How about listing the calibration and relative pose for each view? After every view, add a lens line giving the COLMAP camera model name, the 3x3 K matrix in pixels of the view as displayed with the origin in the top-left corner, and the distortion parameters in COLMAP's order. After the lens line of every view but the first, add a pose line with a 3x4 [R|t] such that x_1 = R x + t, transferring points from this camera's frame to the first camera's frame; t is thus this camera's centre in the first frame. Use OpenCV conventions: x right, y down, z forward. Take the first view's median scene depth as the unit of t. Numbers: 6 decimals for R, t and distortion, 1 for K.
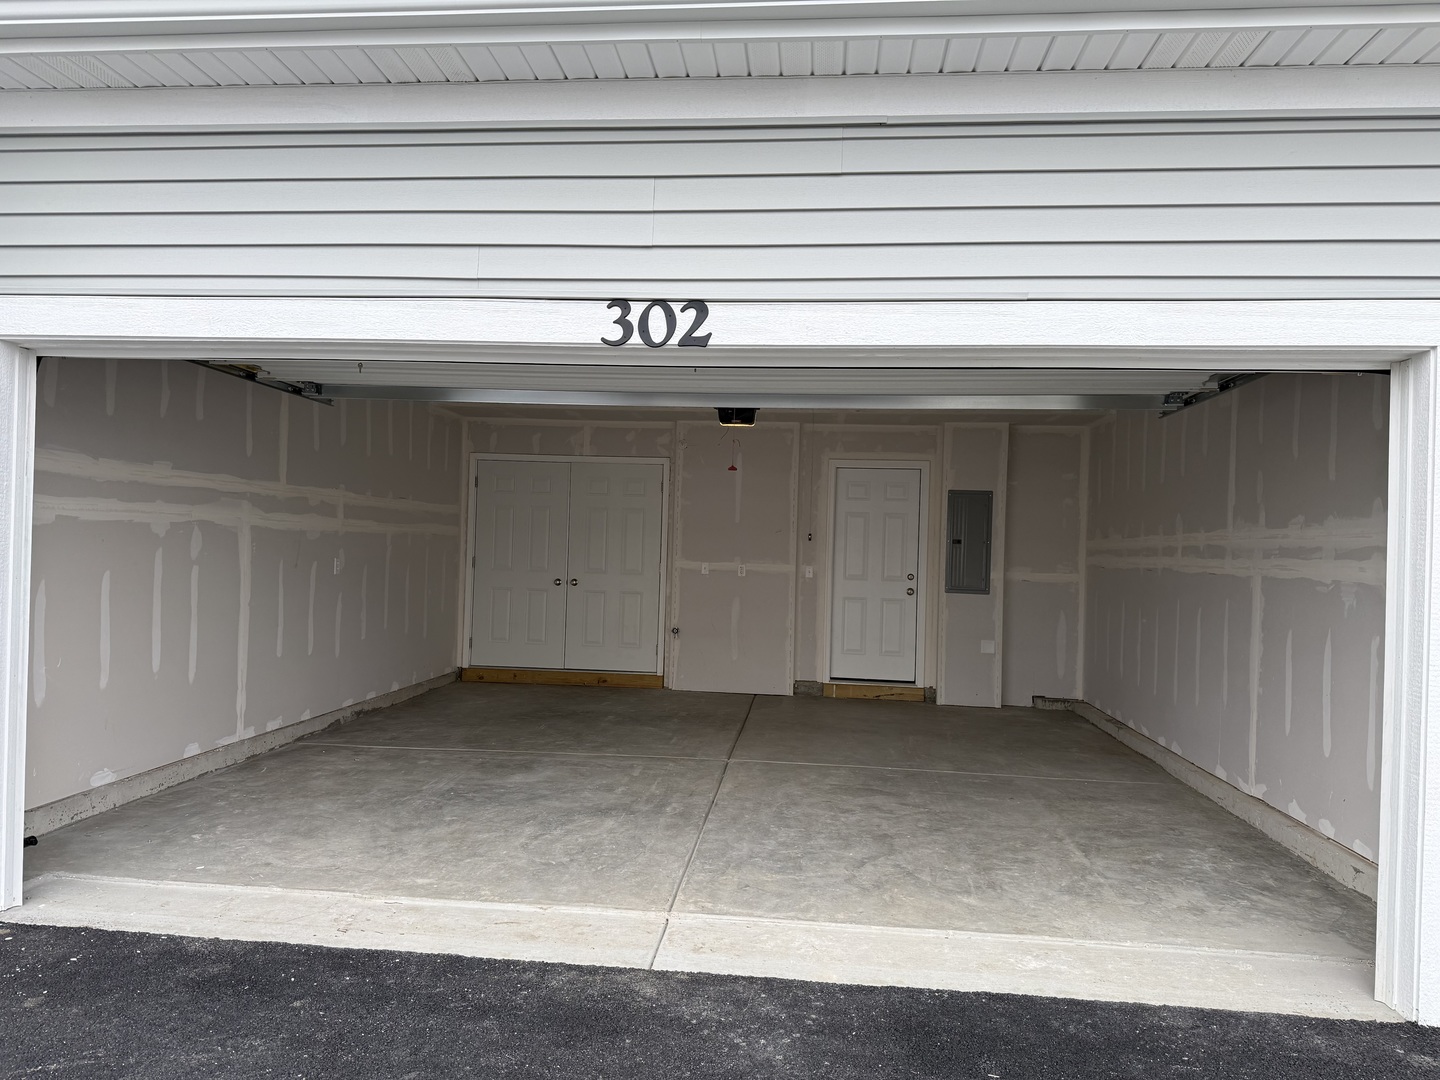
lens RADIAL K [[1023.2, 0, 718.1], [0, 1023.2, 541.6], [0, 0, 1]] dist [0.068320, -0.075923]
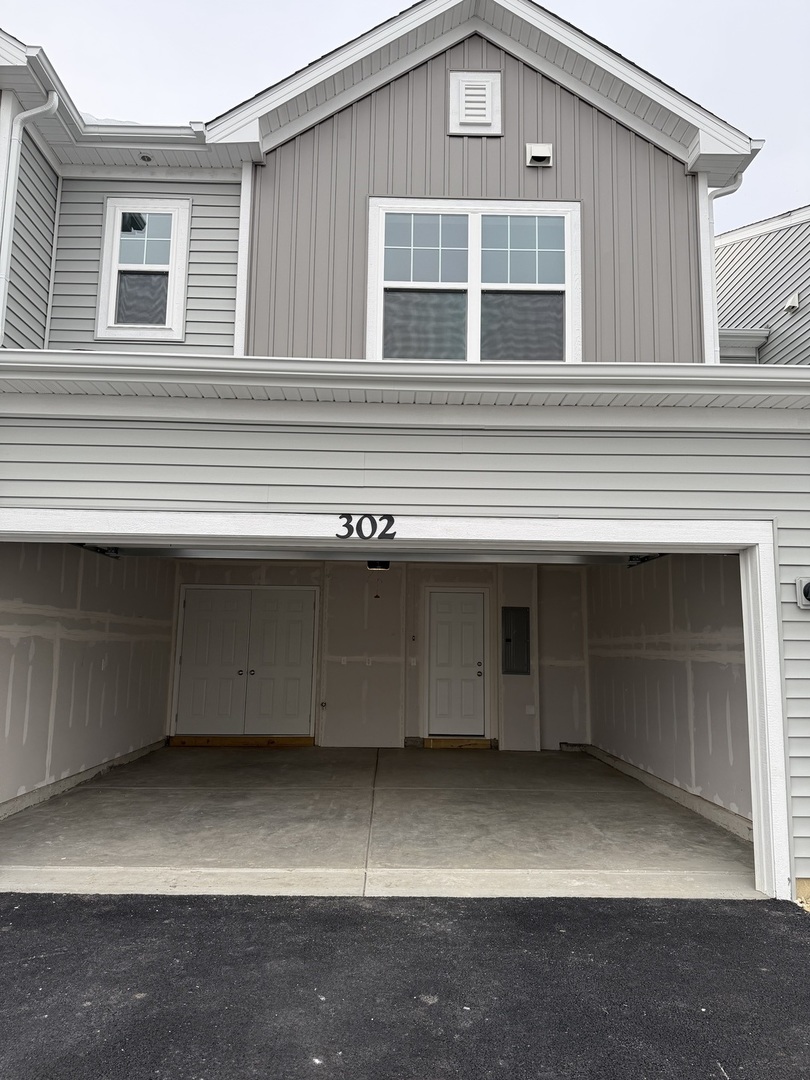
lens RADIAL K [[767.4, 0, 410.5], [0, 767.4, 536.3], [0, 0, 1]] dist [0.068320, -0.075923]
pose [[0.992351, 0.003386, 0.123405, -0.102474], [0.013187, 0.990997, -0.133231, -0.006477], [-0.122745, 0.133839, 0.983372, -0.250186]]
